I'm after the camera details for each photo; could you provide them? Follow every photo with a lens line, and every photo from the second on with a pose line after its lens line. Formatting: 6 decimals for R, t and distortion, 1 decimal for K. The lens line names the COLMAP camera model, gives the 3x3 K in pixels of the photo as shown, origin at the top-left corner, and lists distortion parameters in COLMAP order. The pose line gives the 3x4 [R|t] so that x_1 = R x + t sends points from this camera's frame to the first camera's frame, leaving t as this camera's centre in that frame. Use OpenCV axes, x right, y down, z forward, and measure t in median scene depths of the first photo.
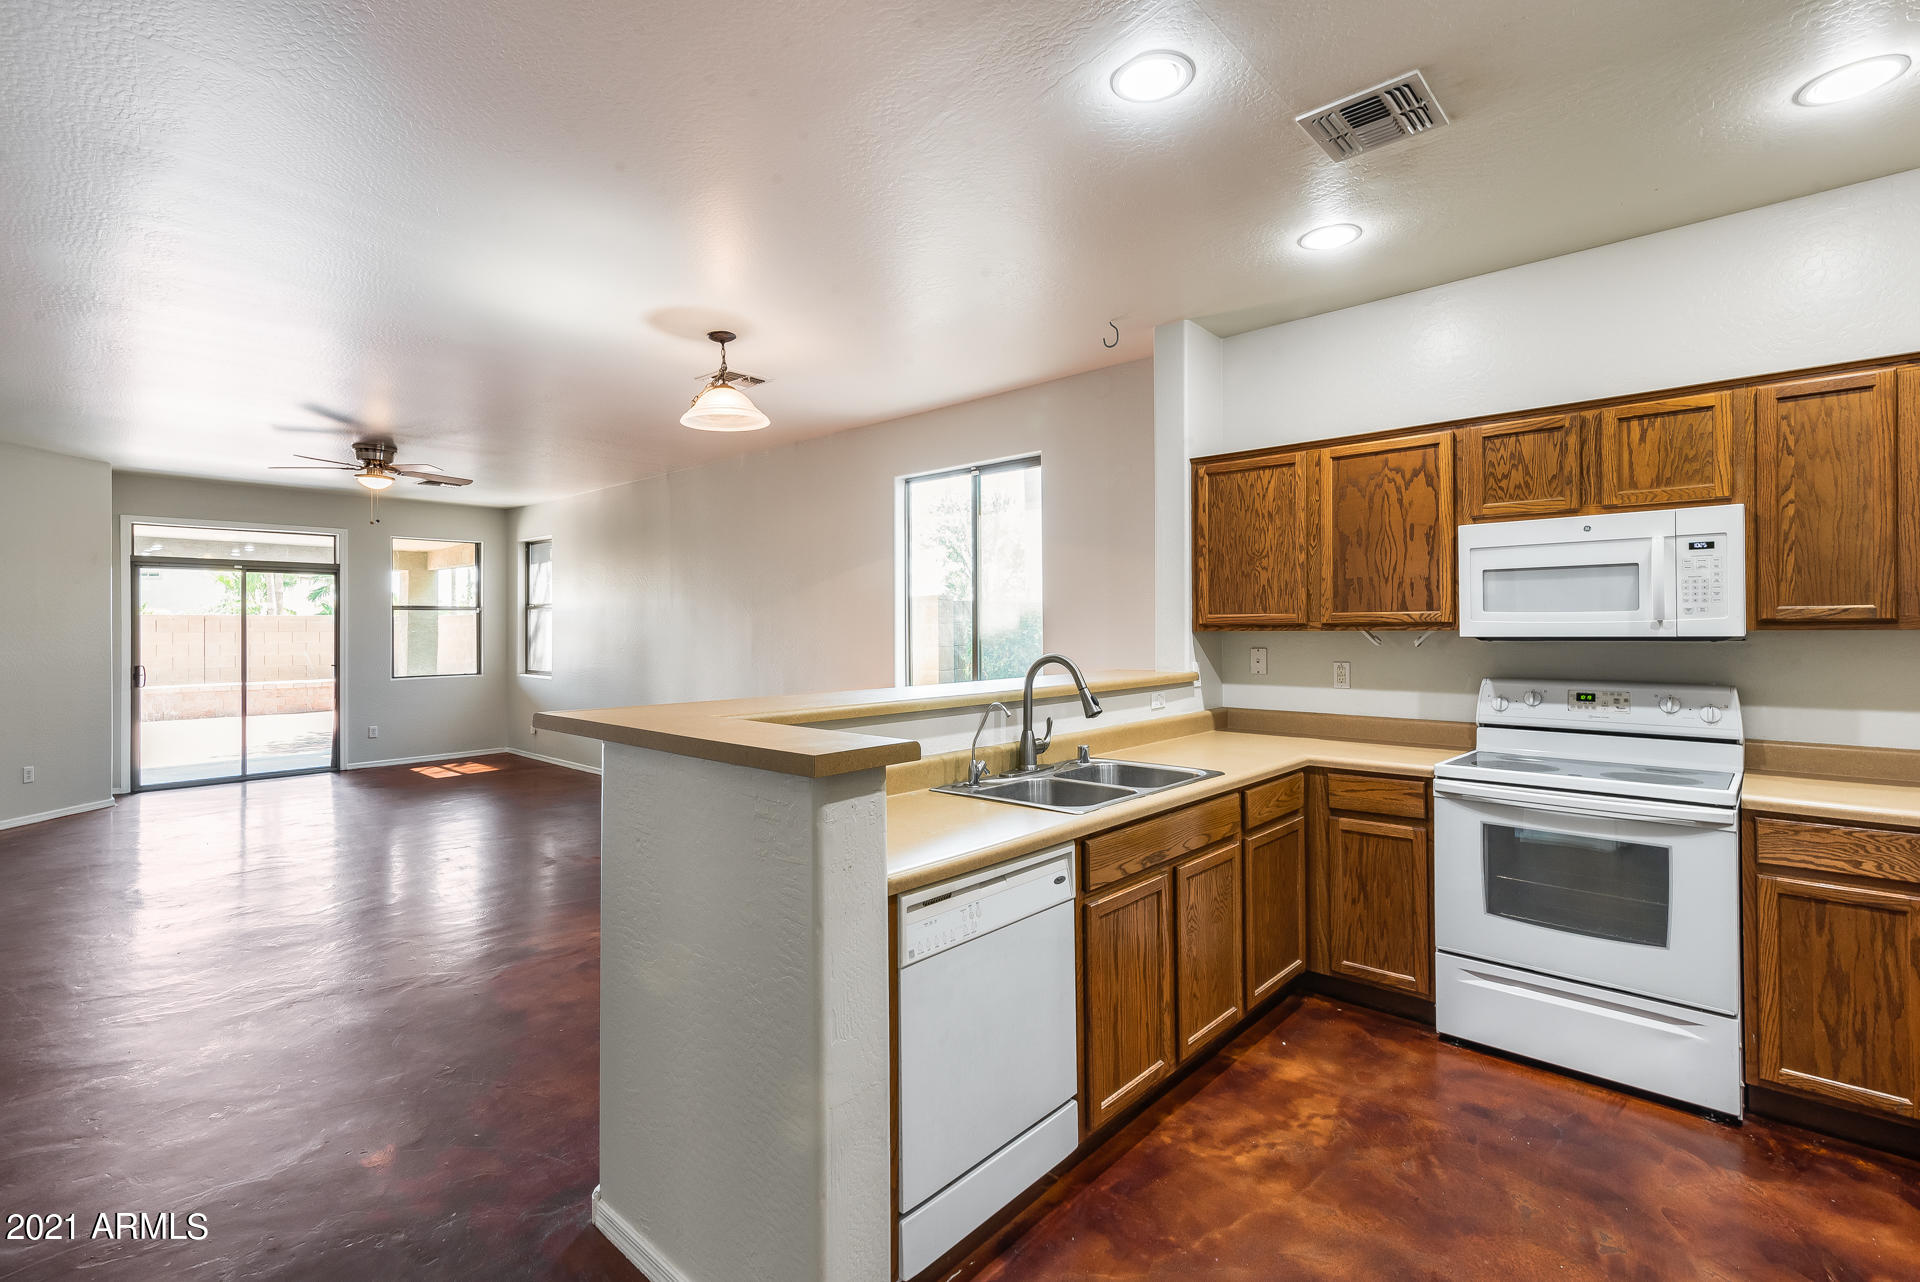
lens RADIAL K [[875.8, 0, 966.5], [0, 875.8, 628.8], [0, 0, 1]] dist [0.001454, 0.000082]
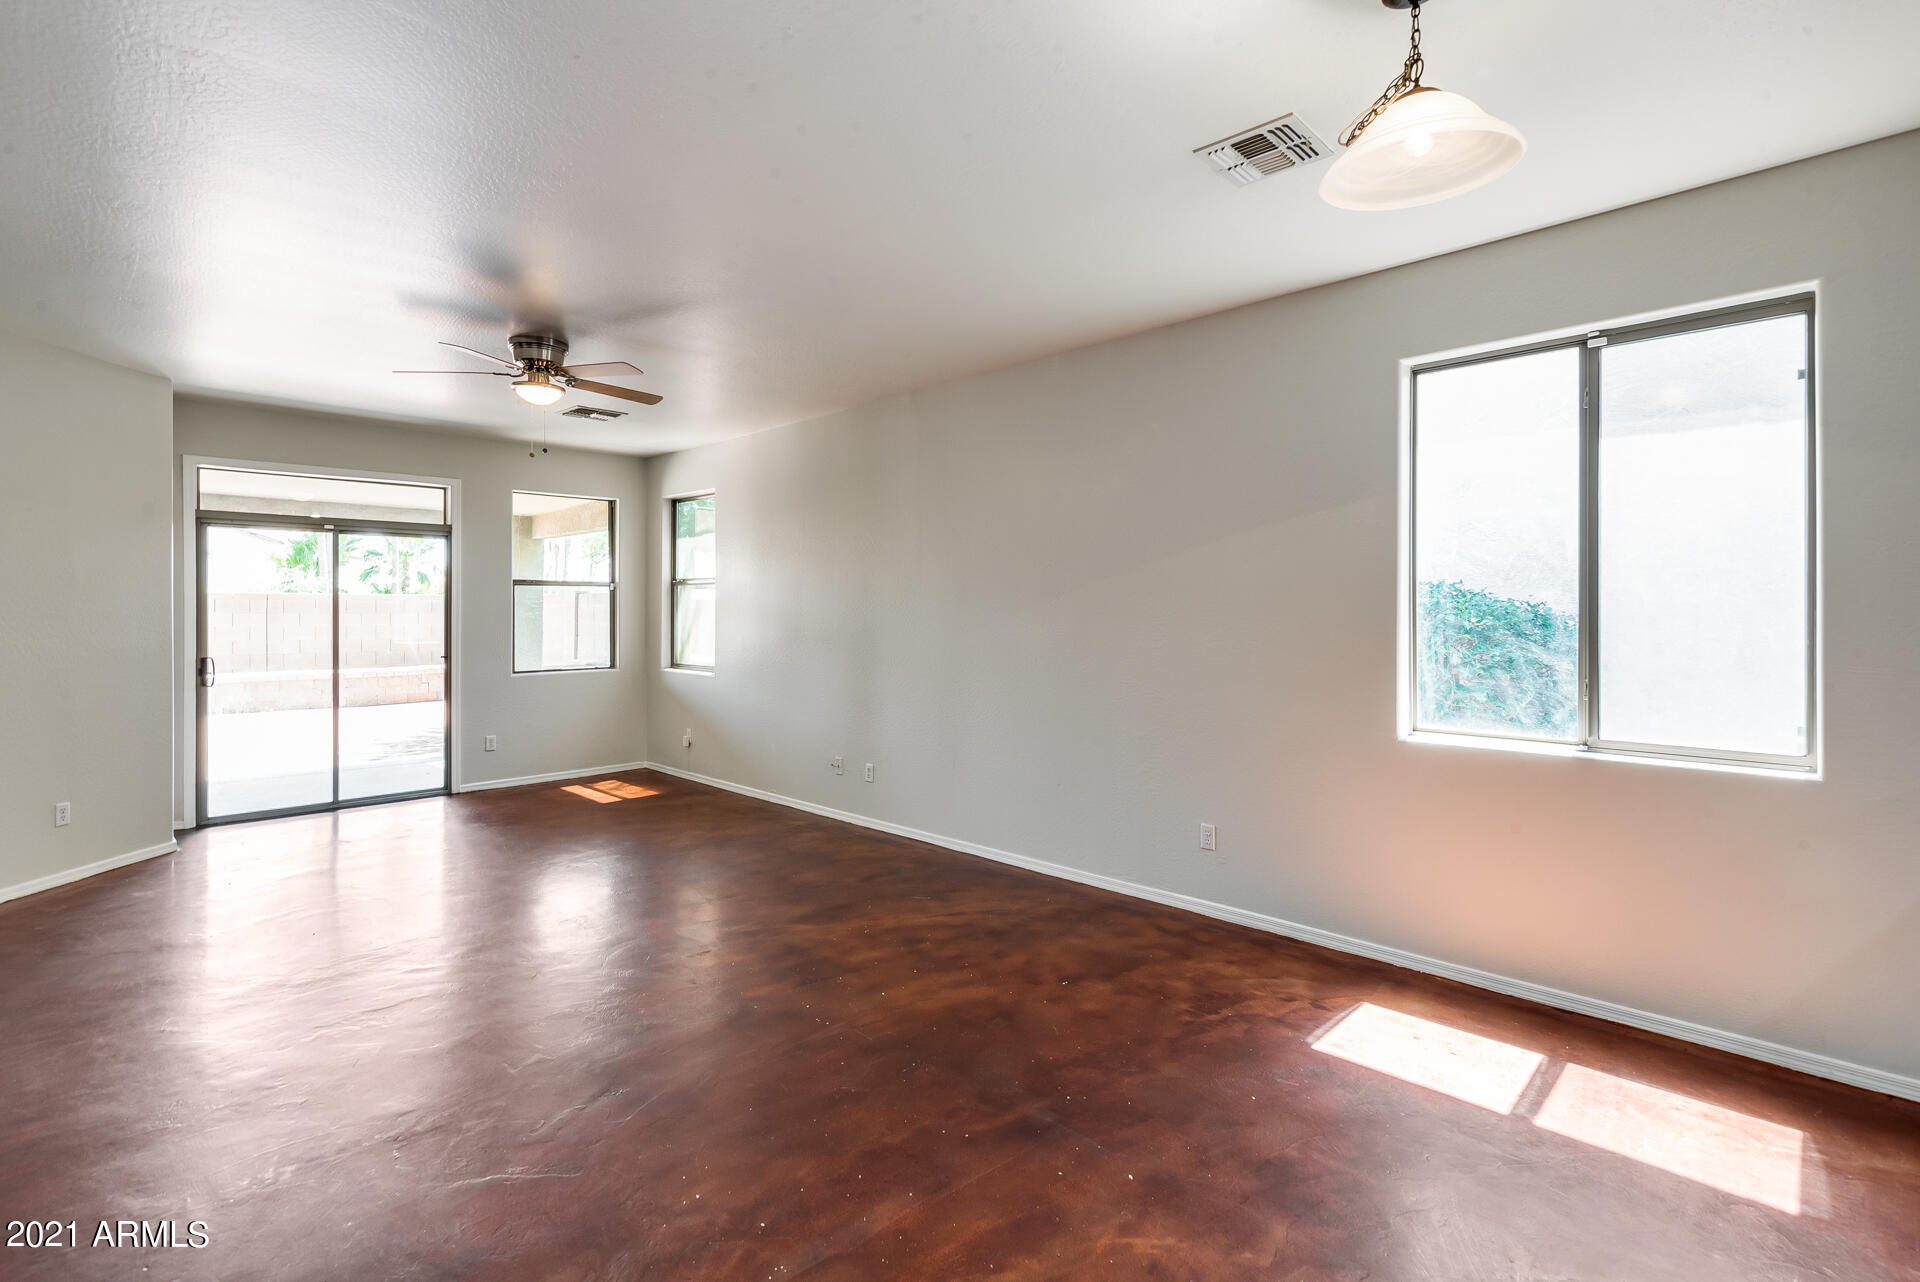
lens RADIAL K [[875.8, 0, 915.8], [0, 875.8, 619.5], [0, 0, 1]] dist [0.001454, 0.000082]
pose [[0.998021, 0.006780, -0.062520, -0.274751], [-0.006349, 0.999955, 0.007097, 0.001298], [0.062565, -0.006686, 0.998018, 0.273740]]
